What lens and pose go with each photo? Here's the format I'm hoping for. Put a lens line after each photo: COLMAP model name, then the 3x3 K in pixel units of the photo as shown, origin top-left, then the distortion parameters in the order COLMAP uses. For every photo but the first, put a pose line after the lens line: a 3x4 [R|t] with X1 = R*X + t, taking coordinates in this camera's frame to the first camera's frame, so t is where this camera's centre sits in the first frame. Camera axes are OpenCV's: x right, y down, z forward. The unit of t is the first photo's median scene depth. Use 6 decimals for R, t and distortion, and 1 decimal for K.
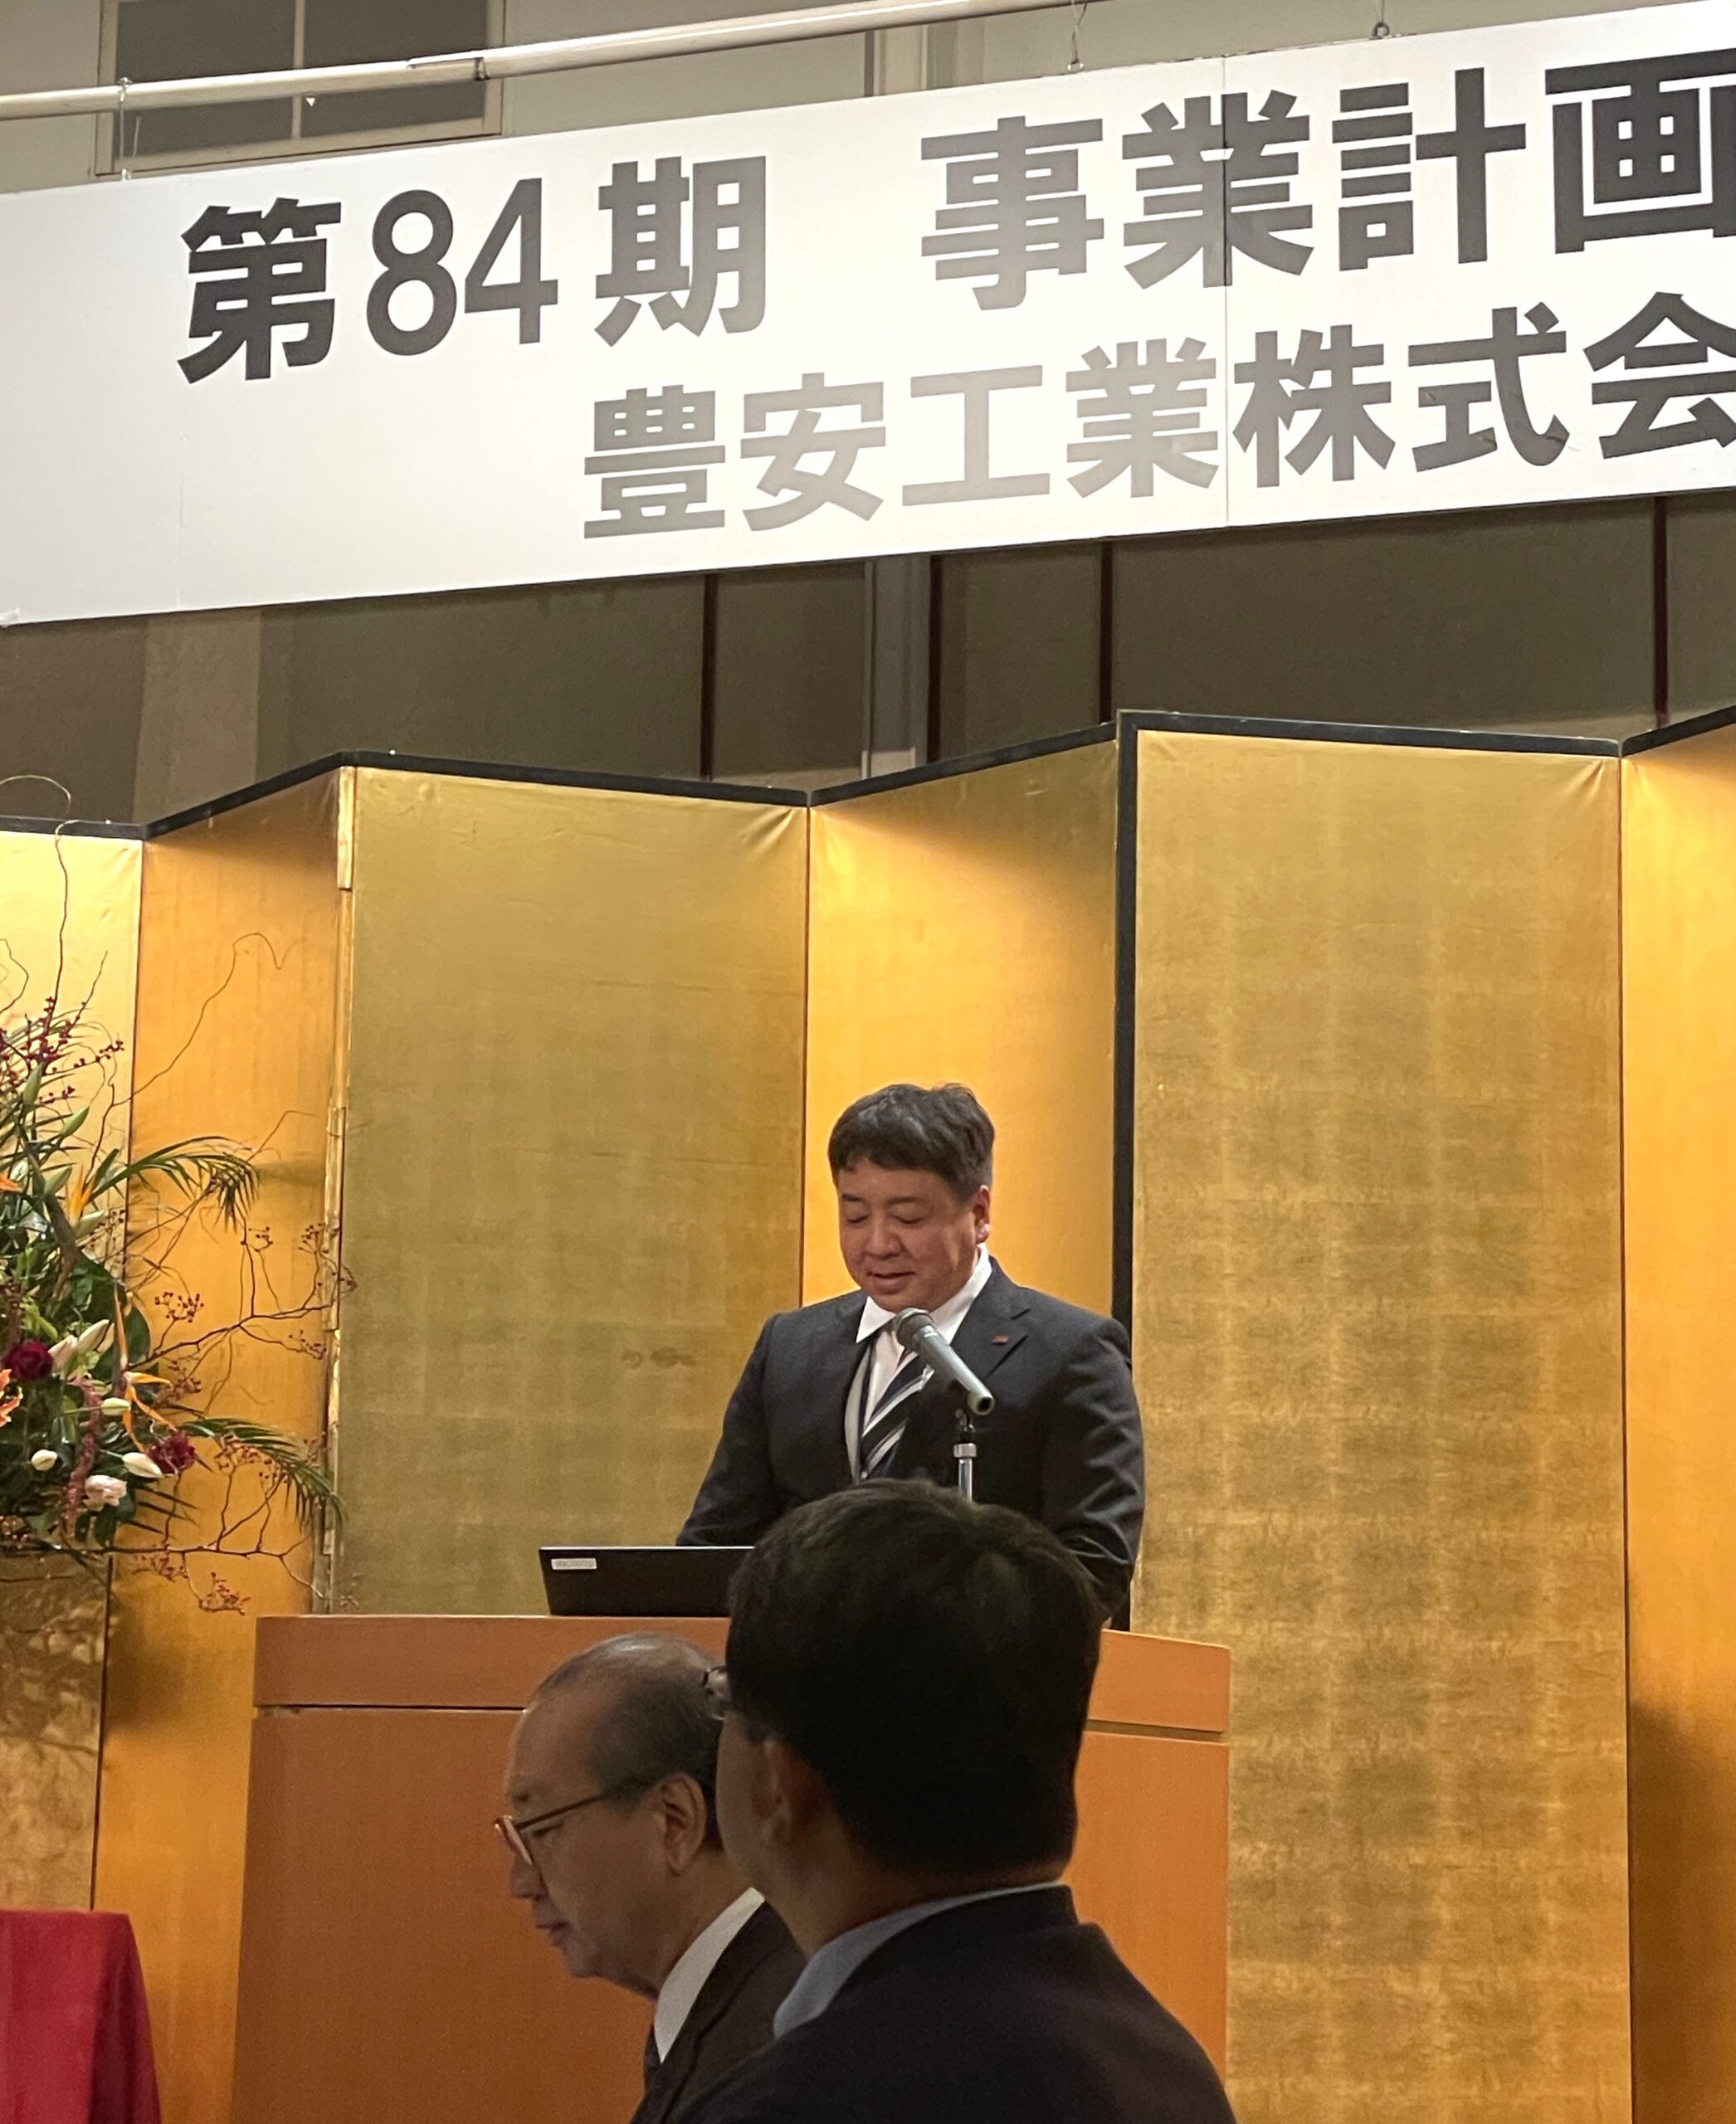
lens RADIAL K [[5718.9, 0, 883.4], [0, 5718.9, 851.7], [0, 0, 1]] dist [0.120629, 0.000000]
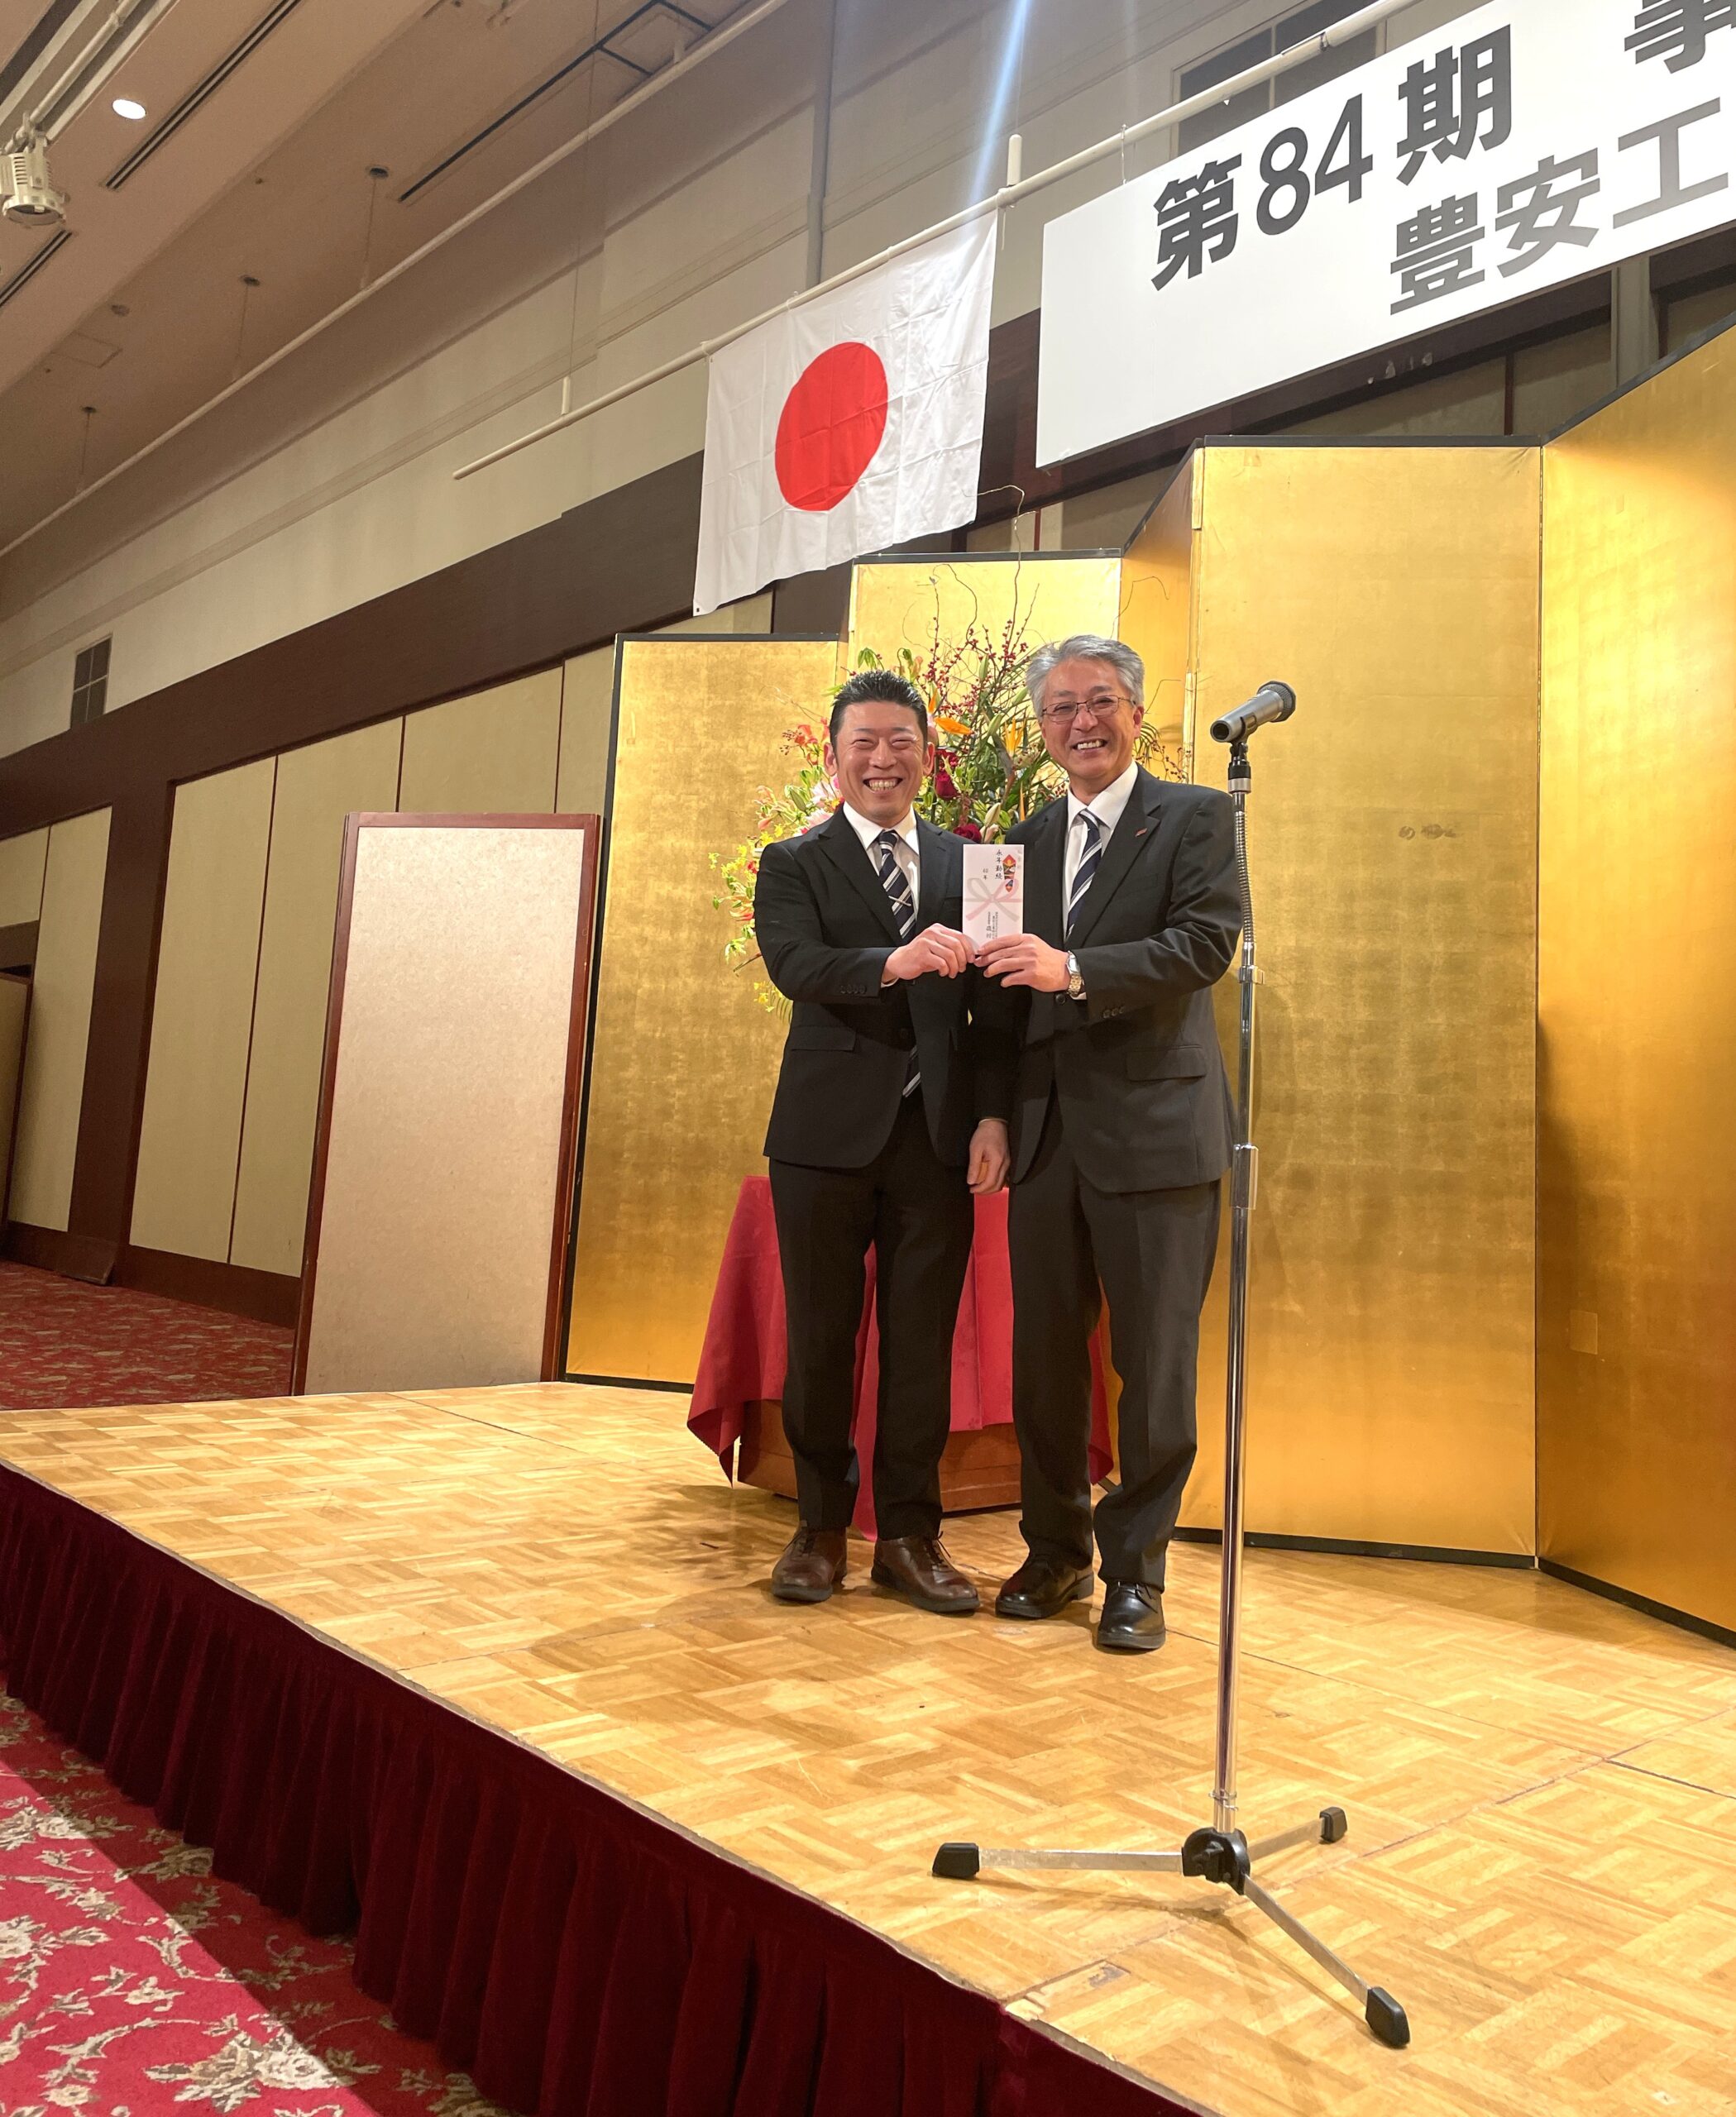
lens RADIAL K [[1766.3, 0, 835.3], [0, 1766.3, 950.5], [0, 0, 1]] dist [0.082637, -0.113110]
pose [[0.886386, -0.022874, -0.462382, 0.034089], [0.046687, 0.998103, 0.040123, 0.091202], [0.460587, -0.057152, 0.885773, 0.522991]]
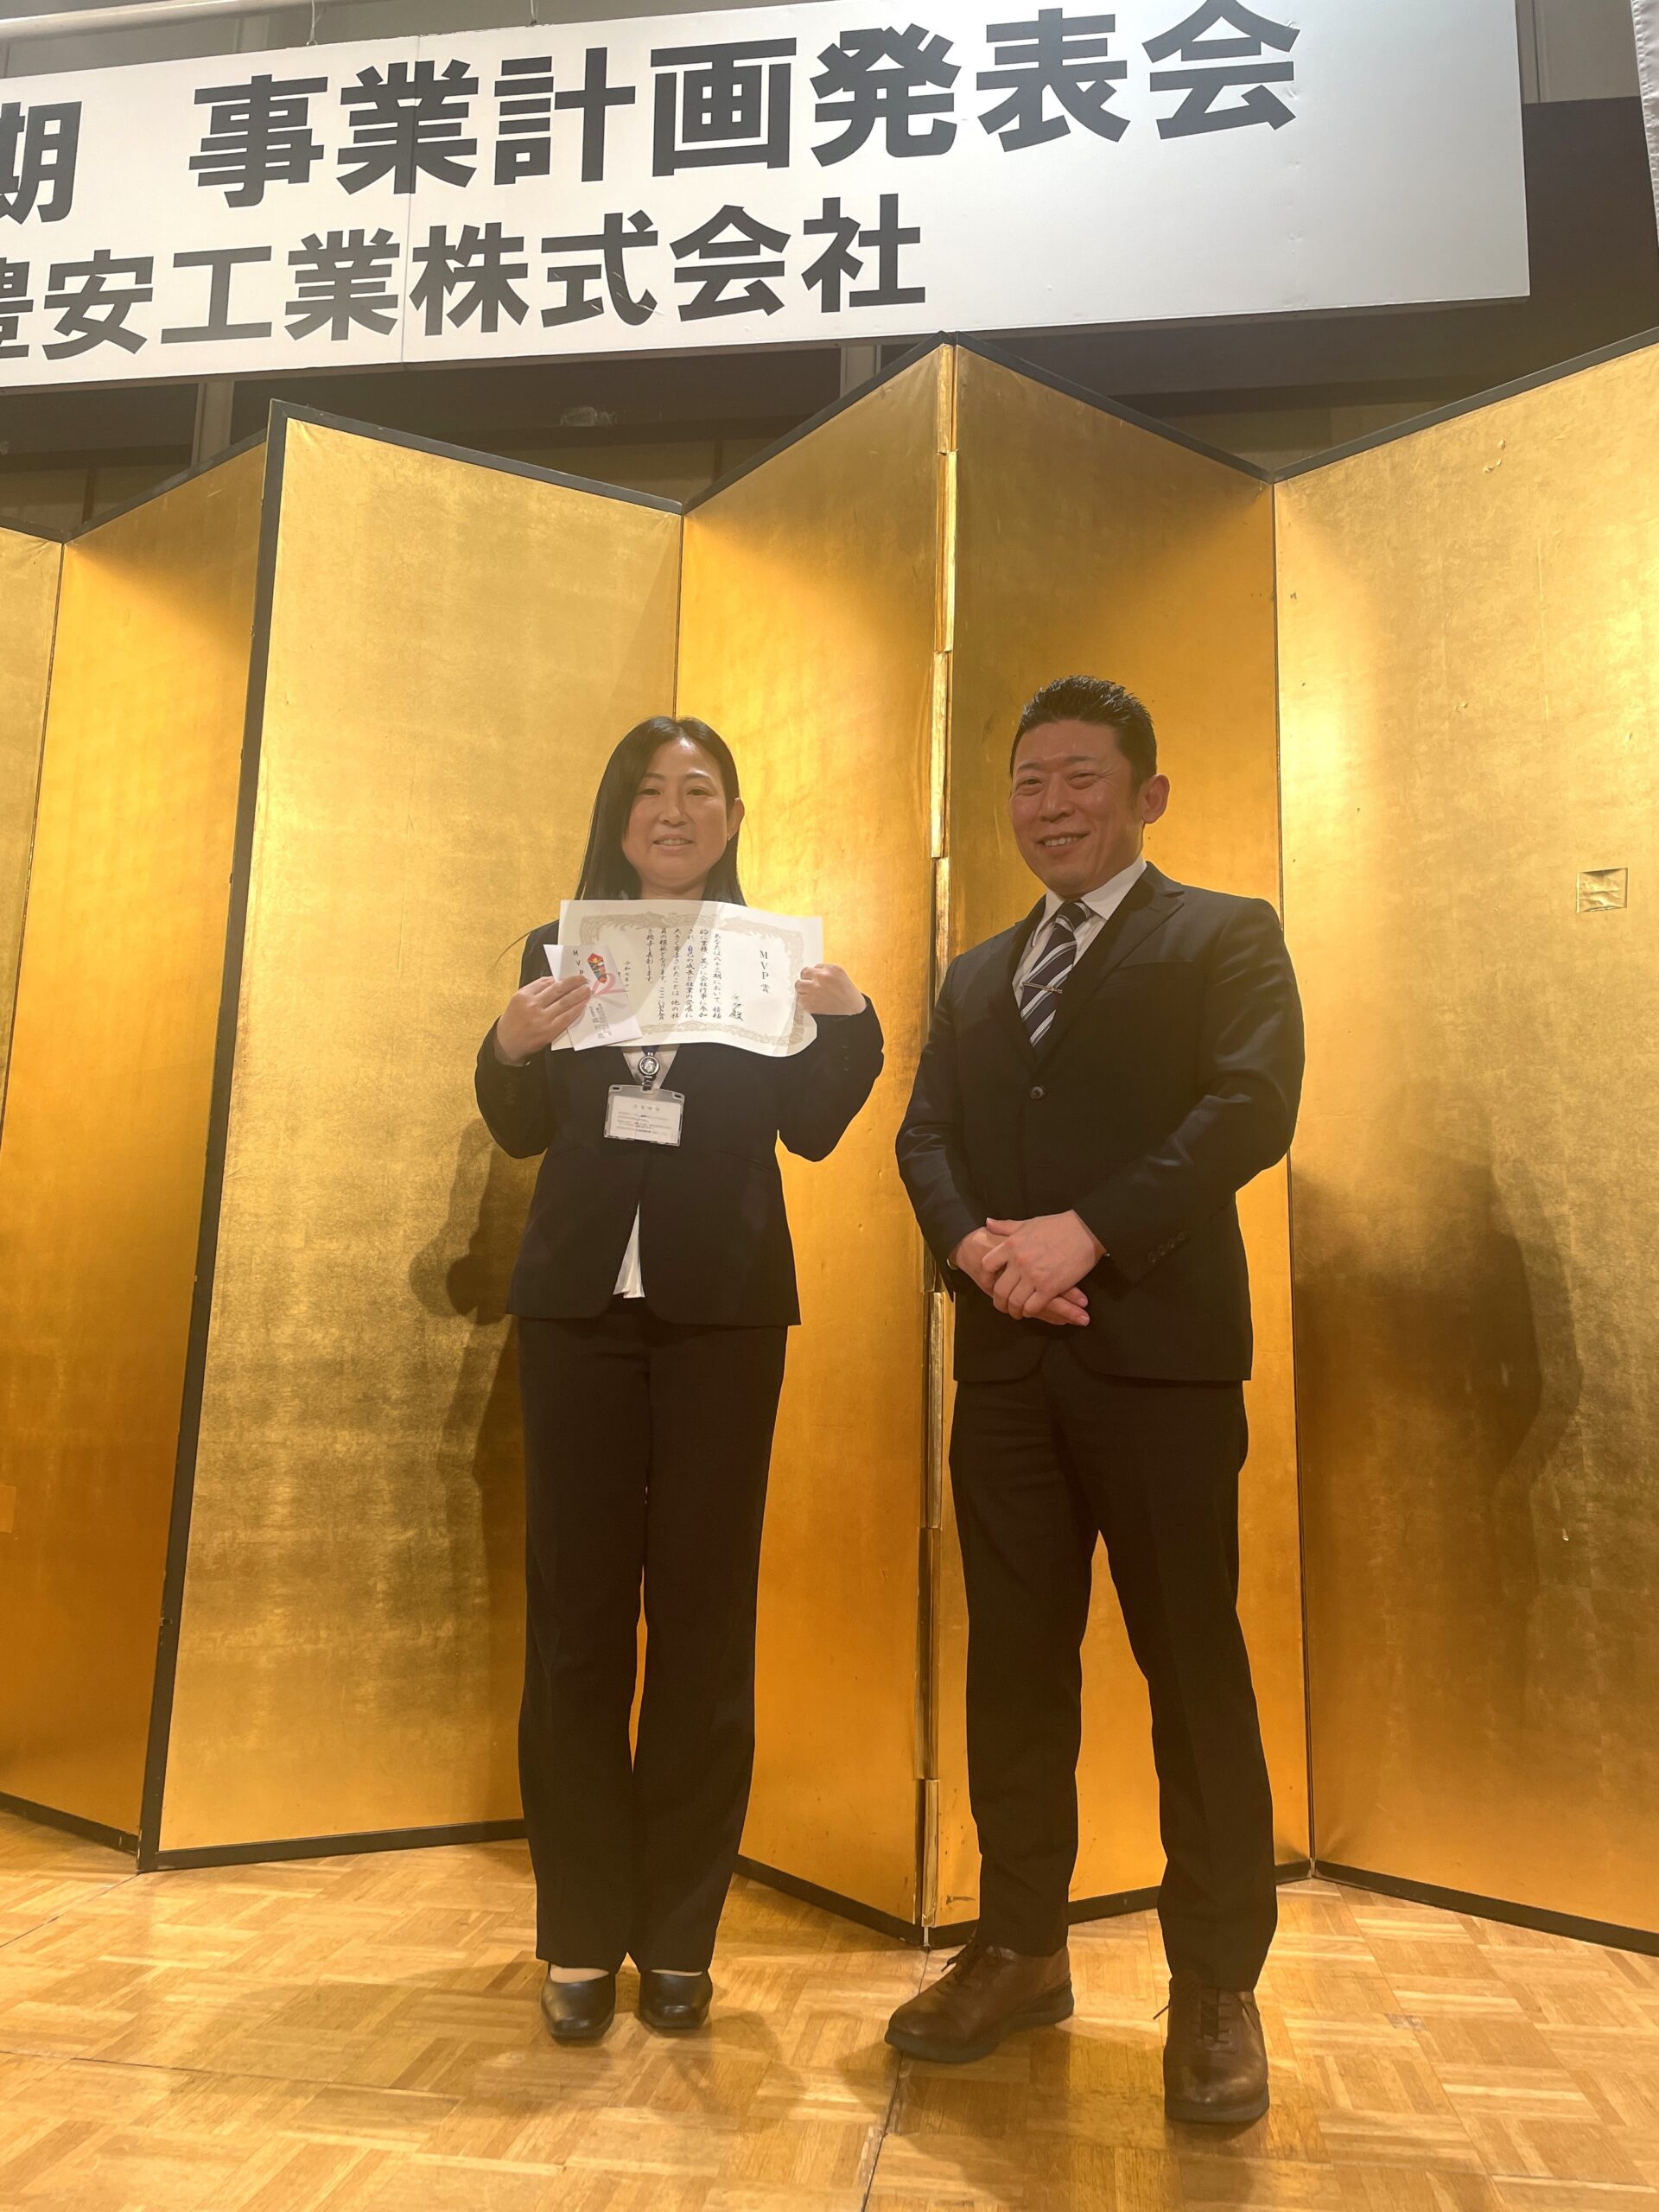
lens RADIAL K [[1688.5, 0, 864.9], [0, 1688.5, 1080.2], [0, 0, 1]] dist [0.079039, -0.098908]
pose [[0.972073, 0.046637, 0.229997, 0.081102], [-0.050190, 0.998693, 0.009619, 0.102320], [-0.229248, -0.020894, 0.973144, 0.576897]]
